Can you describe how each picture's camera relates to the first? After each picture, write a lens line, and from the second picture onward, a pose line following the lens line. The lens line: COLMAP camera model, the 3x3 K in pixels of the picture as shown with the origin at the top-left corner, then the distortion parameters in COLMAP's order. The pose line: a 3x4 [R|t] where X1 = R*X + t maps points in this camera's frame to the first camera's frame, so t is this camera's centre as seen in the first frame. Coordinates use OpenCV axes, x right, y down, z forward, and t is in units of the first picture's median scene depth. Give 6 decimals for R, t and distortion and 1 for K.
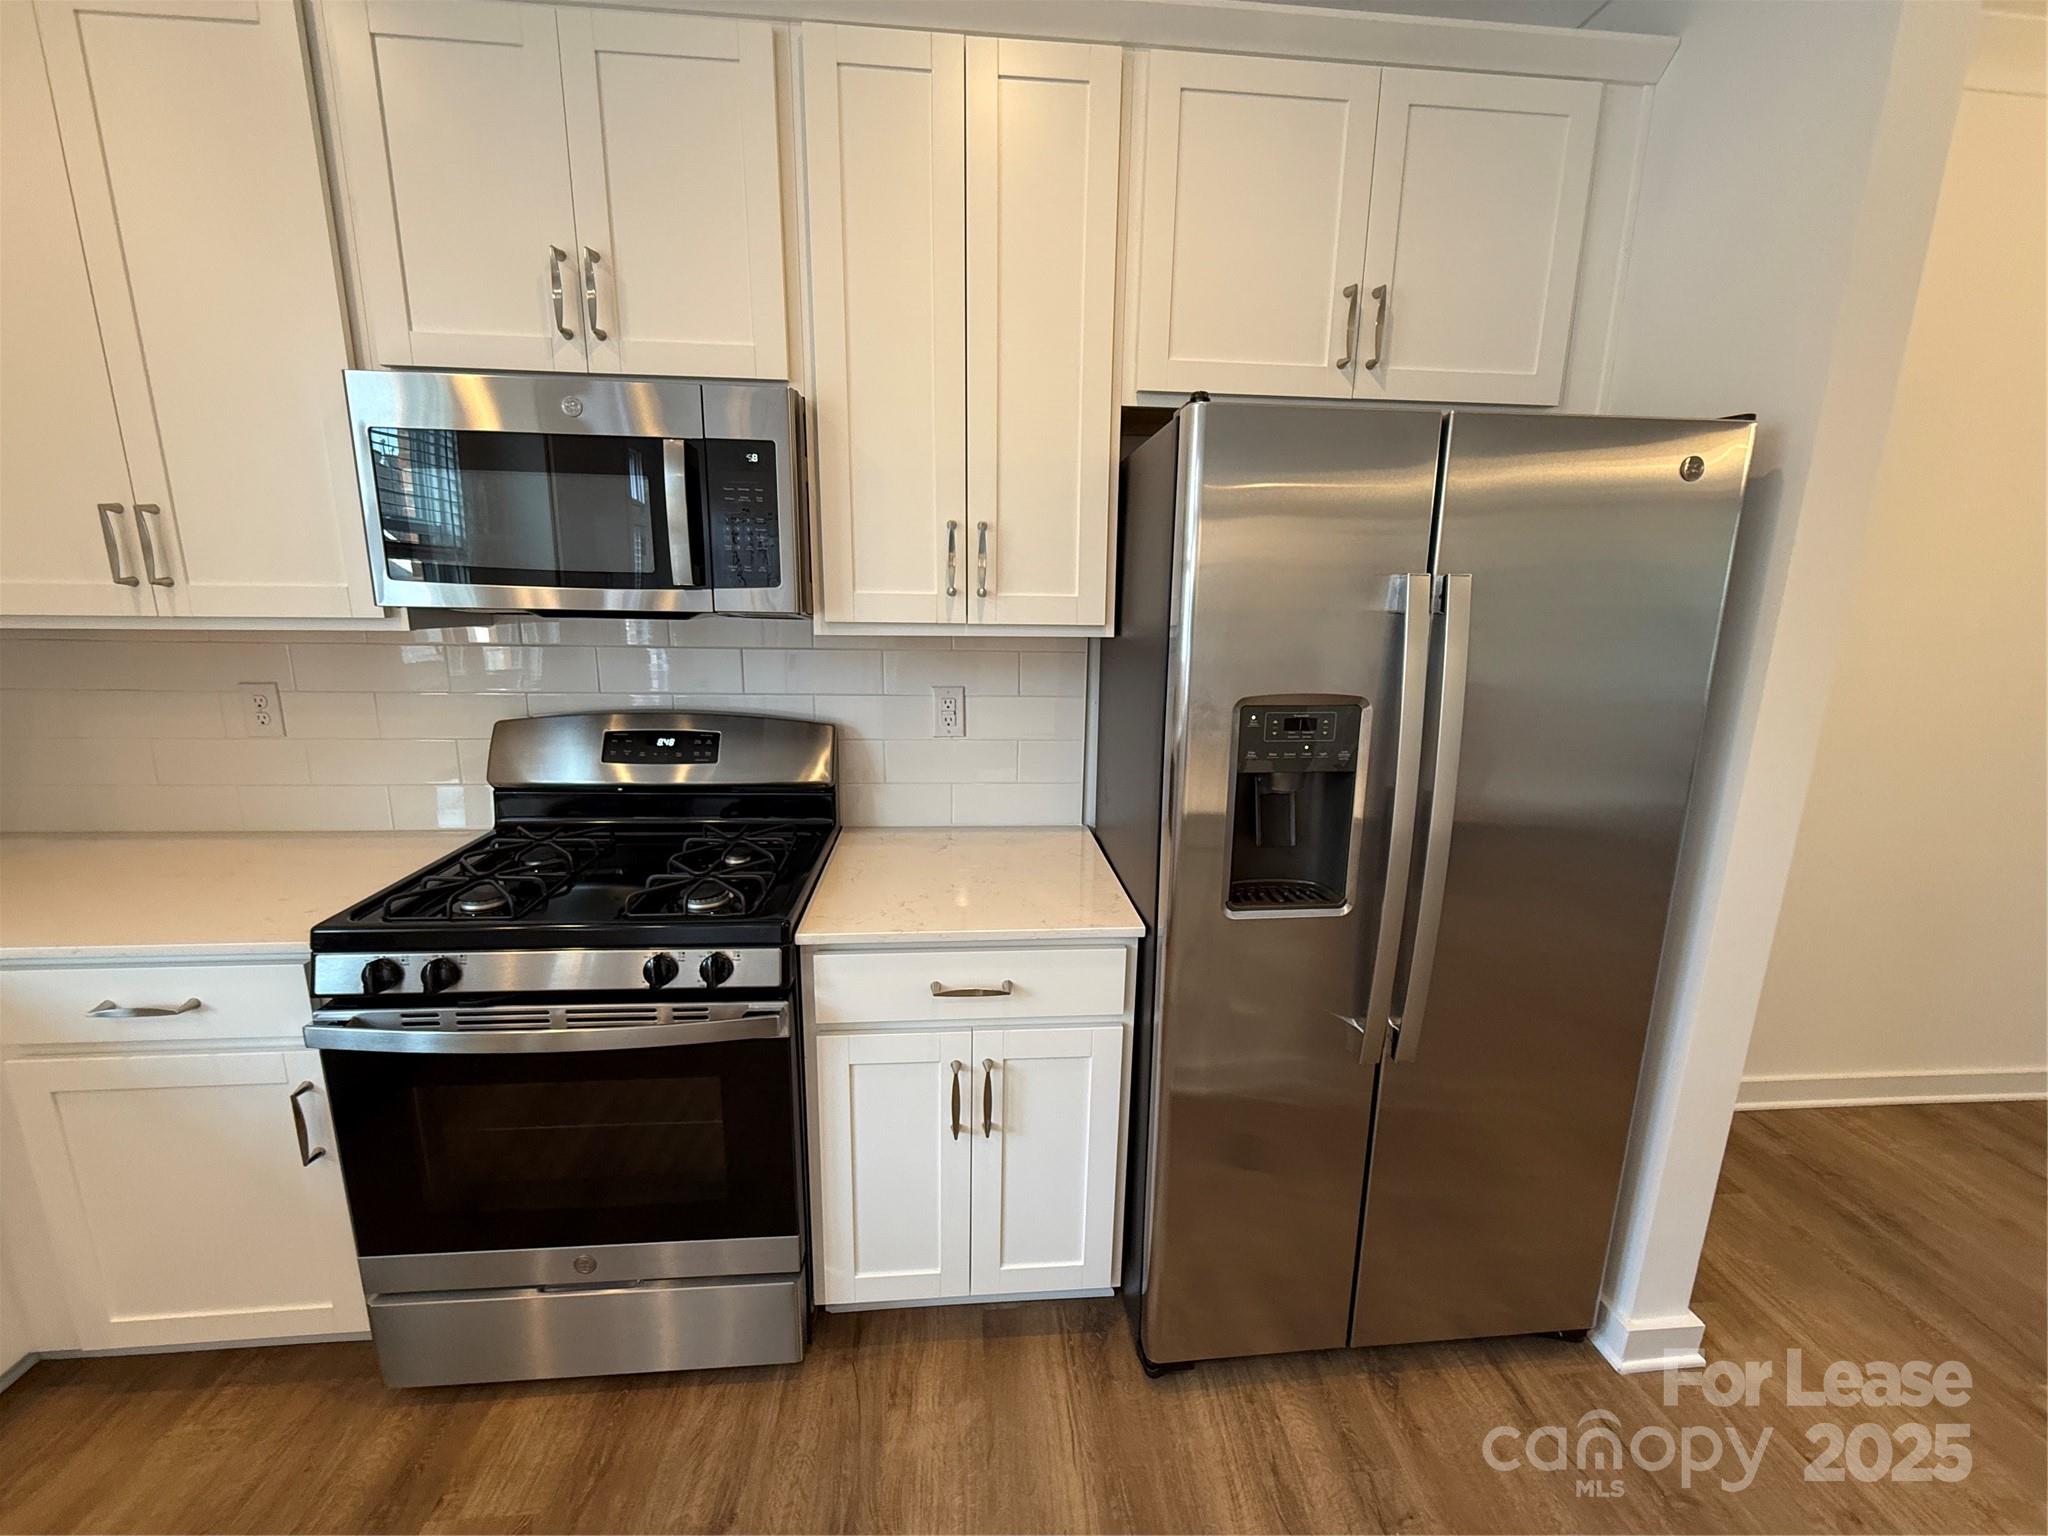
lens RADIAL K [[818.5, 0, 1031.9], [0, 818.5, 764.9], [0, 0, 1]] dist [0.000031, -0.000263]
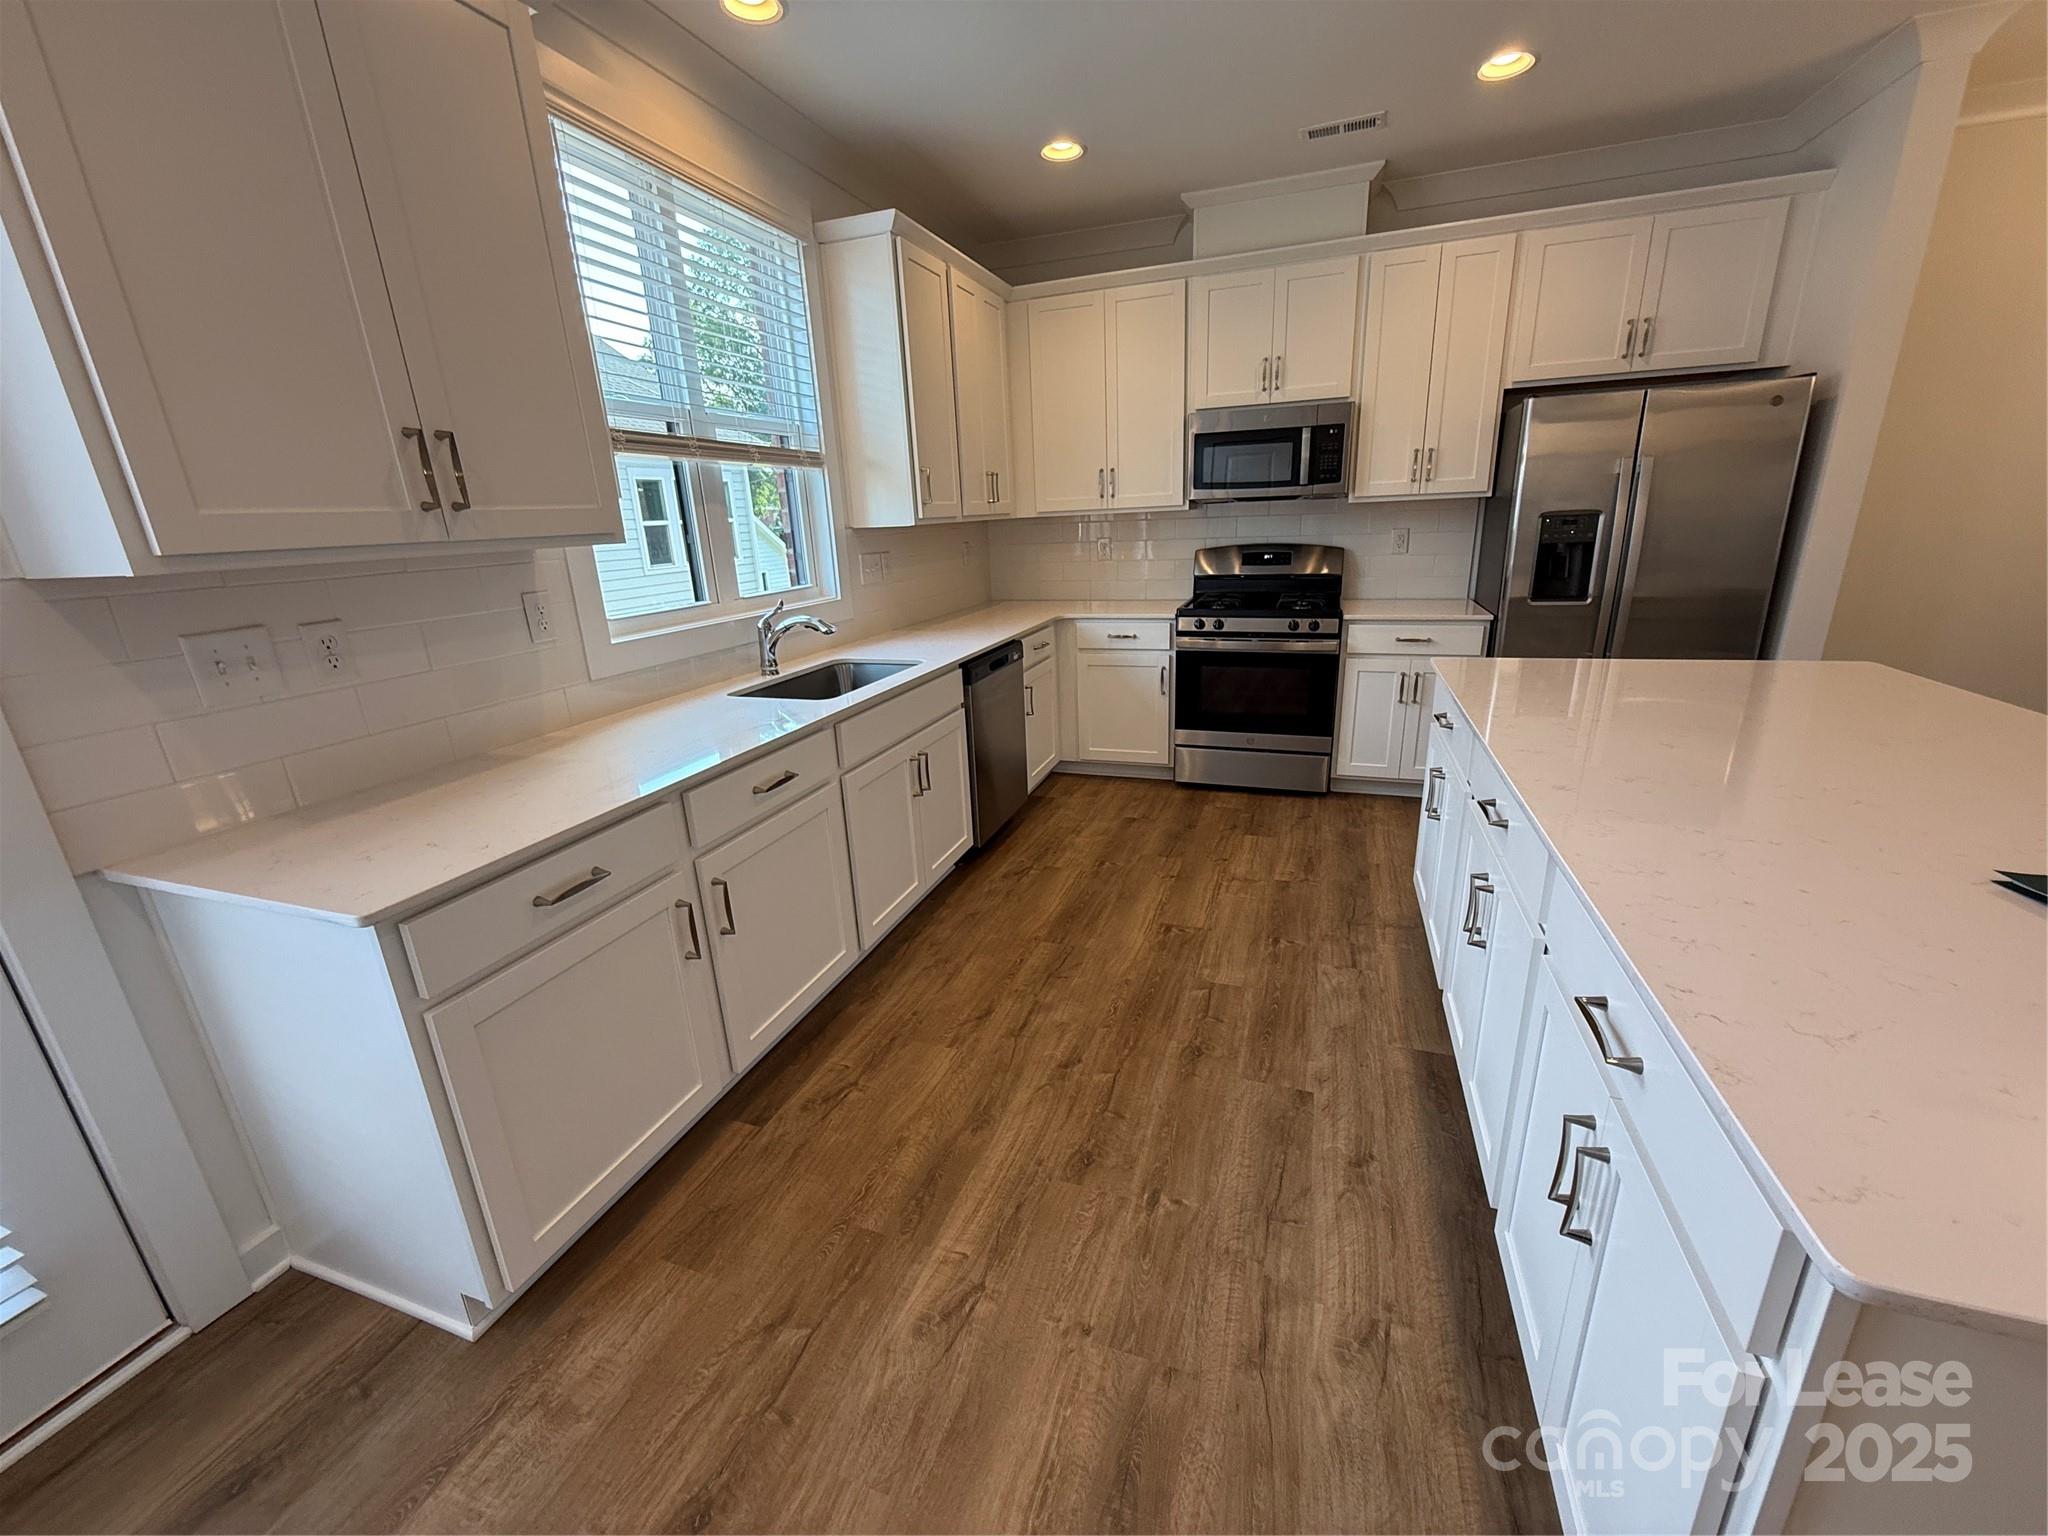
lens RADIAL K [[818.5, 0, 1031.9], [0, 818.5, 764.9], [0, 0, 1]] dist [0.000031, -0.000263]
pose [[0.910315, 0.071139, -0.407757, -0.086333], [-0.030241, 0.993918, 0.105890, 0.417054], [0.412810, -0.084062, 0.906930, -1.786515]]
